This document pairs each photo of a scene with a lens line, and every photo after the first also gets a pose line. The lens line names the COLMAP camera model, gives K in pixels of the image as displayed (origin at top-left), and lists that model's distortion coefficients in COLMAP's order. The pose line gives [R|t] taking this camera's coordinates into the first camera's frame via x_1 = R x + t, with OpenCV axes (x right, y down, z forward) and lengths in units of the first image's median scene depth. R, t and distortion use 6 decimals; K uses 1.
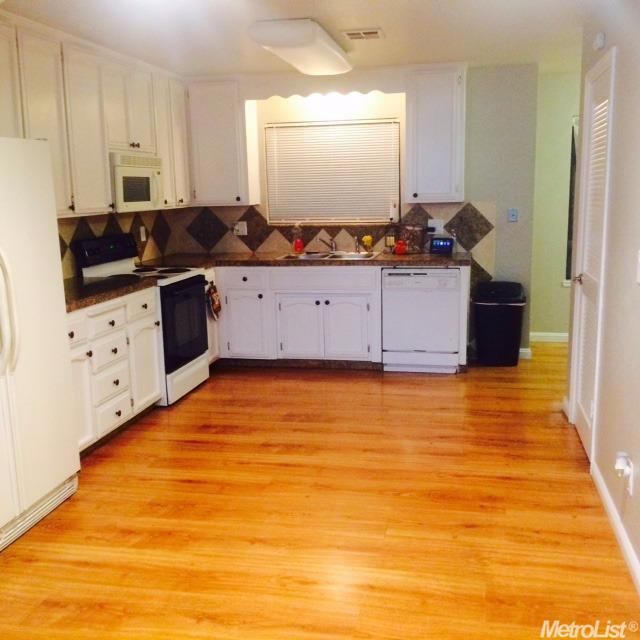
lens RADIAL K [[722.7, 0, 331.0], [0, 722.7, 324.5], [0, 0, 1]] dist [0.018801, 0.032503]
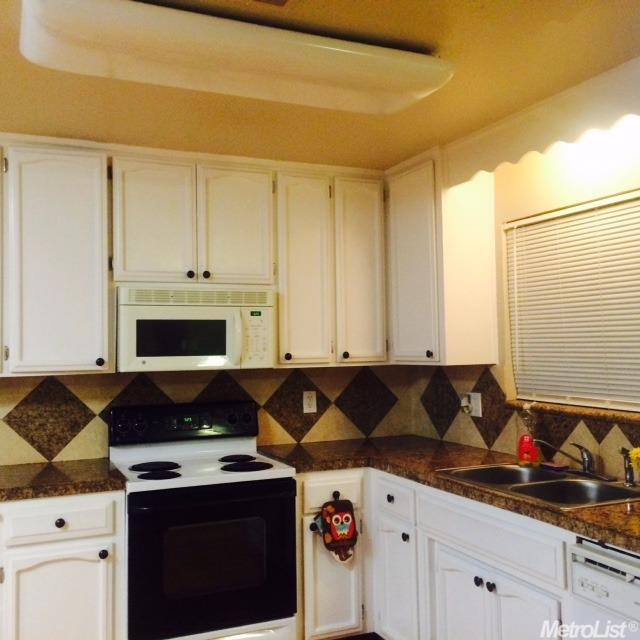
lens RADIAL K [[722.7, 0, 331.0], [0, 722.7, 324.5], [0, 0, 1]] dist [0.018801, 0.032503]
pose [[0.580692, -0.008041, -0.814083, 0.283474], [-0.151526, 0.981411, -0.117778, -0.112878], [0.799898, 0.191748, 0.568680, 0.583279]]
